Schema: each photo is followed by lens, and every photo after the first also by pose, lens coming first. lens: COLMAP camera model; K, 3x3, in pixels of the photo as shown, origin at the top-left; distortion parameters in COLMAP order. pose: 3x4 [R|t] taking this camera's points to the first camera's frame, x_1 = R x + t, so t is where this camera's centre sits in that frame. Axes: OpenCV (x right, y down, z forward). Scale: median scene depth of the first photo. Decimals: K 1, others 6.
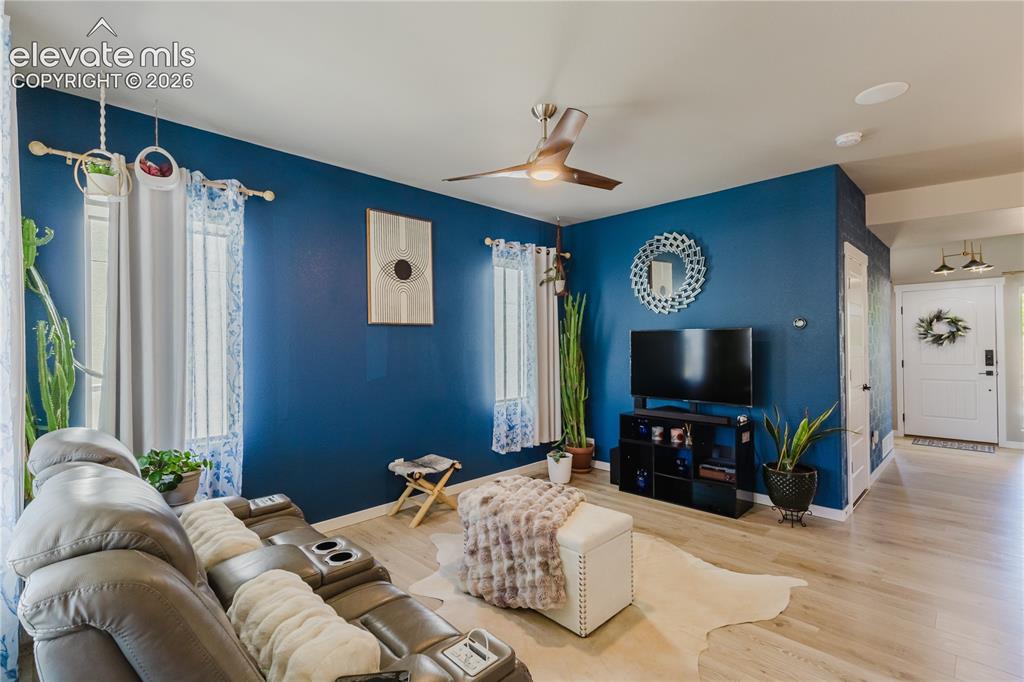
lens RADIAL K [[469.1, 0, 507.3], [0, 469.1, 343.1], [0, 0, 1]] dist [-0.002339, 0.002292]
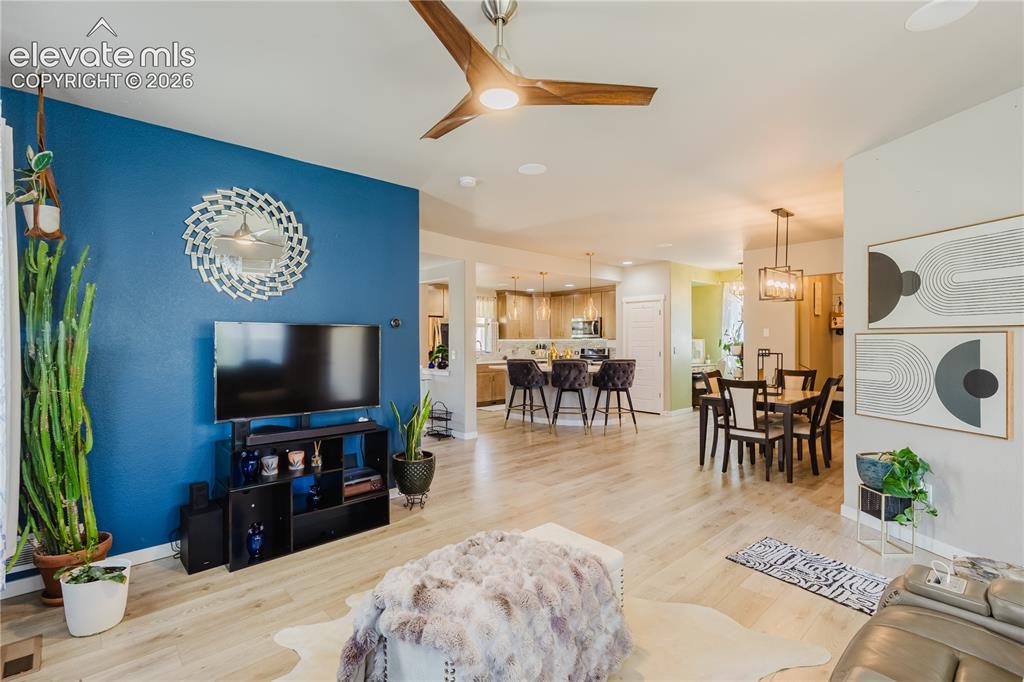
lens RADIAL K [[469.1, 0, 512.1], [0, 469.1, 341.2], [0, 0, 1]] dist [-0.002339, 0.002292]
pose [[0.033044, 0.005649, 0.999438, -0.371192], [0.005439, 0.999968, -0.005832, 0.006514], [-0.999439, 0.005629, 0.033012, 0.571019]]
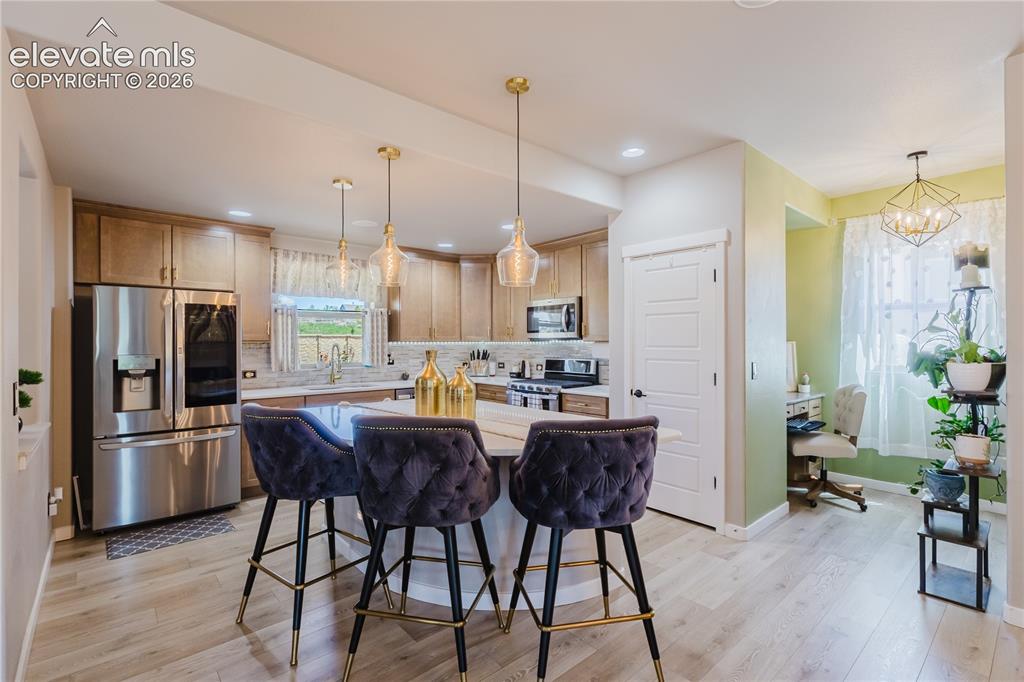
lens RADIAL K [[469.1, 0, 510.7], [0, 469.1, 340.9], [0, 0, 1]] dist [-0.002339, 0.002292]
pose [[0.060401, 0.012067, 0.998101, 0.735002], [0.003434, 0.999918, -0.012297, -0.002400], [-0.998168, 0.004170, 0.060355, 0.326569]]
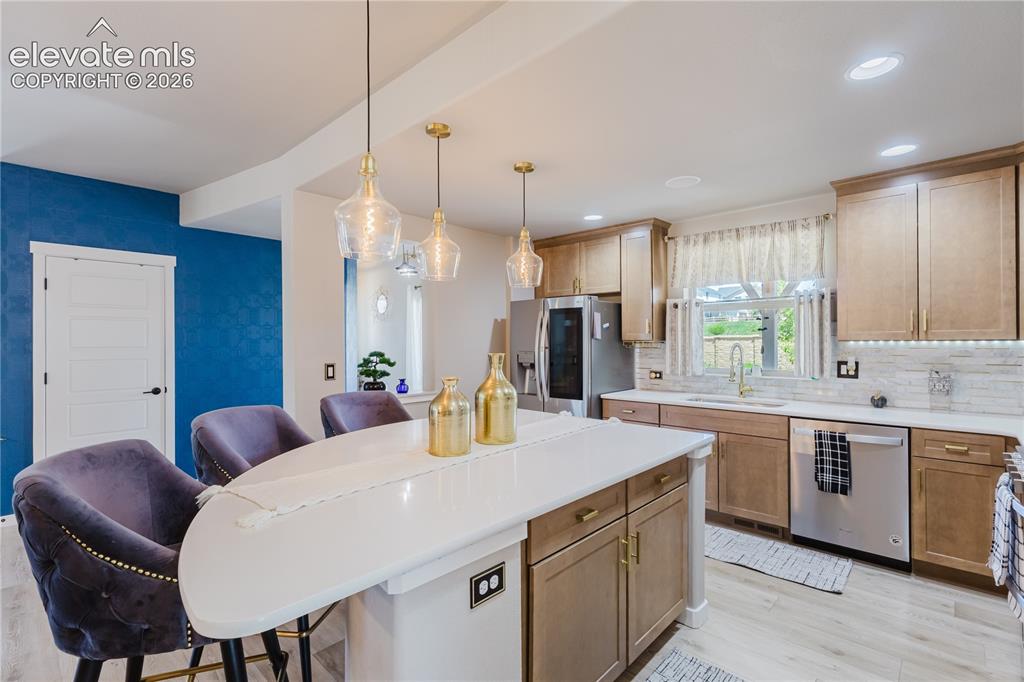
lens RADIAL K [[469.1, 0, 513.2], [0, 469.1, 340.3], [0, 0, 1]] dist [-0.002339, 0.002292]
pose [[0.999296, 0.006995, 0.036866, 1.377103], [-0.006895, 0.999972, -0.002856, -0.011492], [-0.036885, 0.002600, 0.999316, -0.011033]]
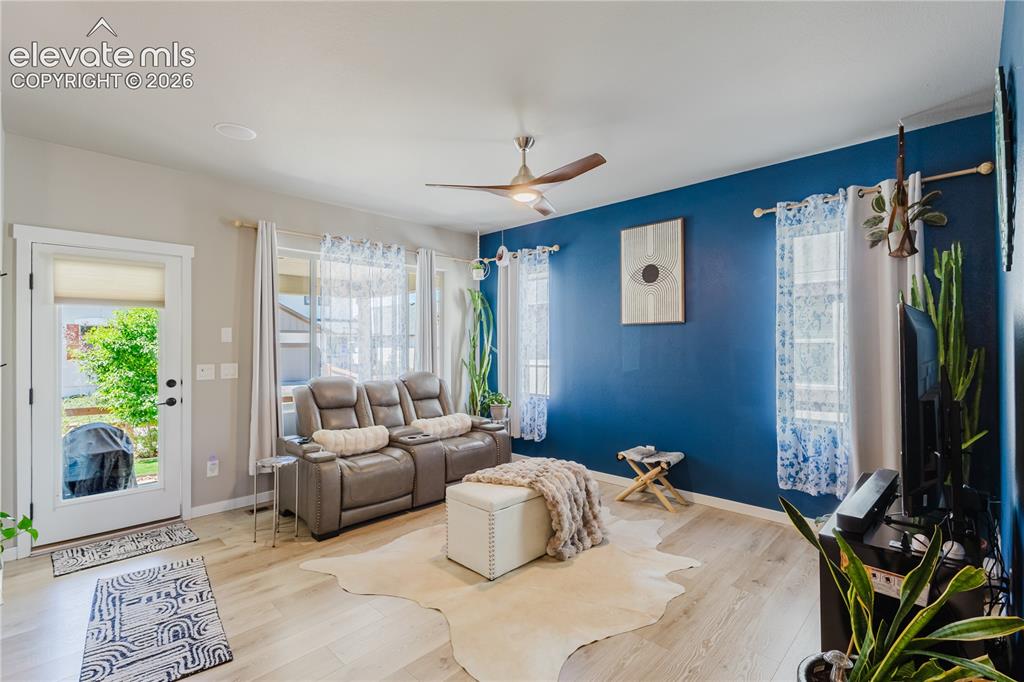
lens RADIAL K [[469.1, 0, 510.8], [0, 469.1, 340.0], [0, 0, 1]] dist [-0.002339, 0.002292]
pose [[0.023918, 0.002044, -0.999712, 0.739112], [0.003247, 0.999992, 0.002123, -0.004494], [0.999709, -0.003296, 0.023911, 0.556466]]
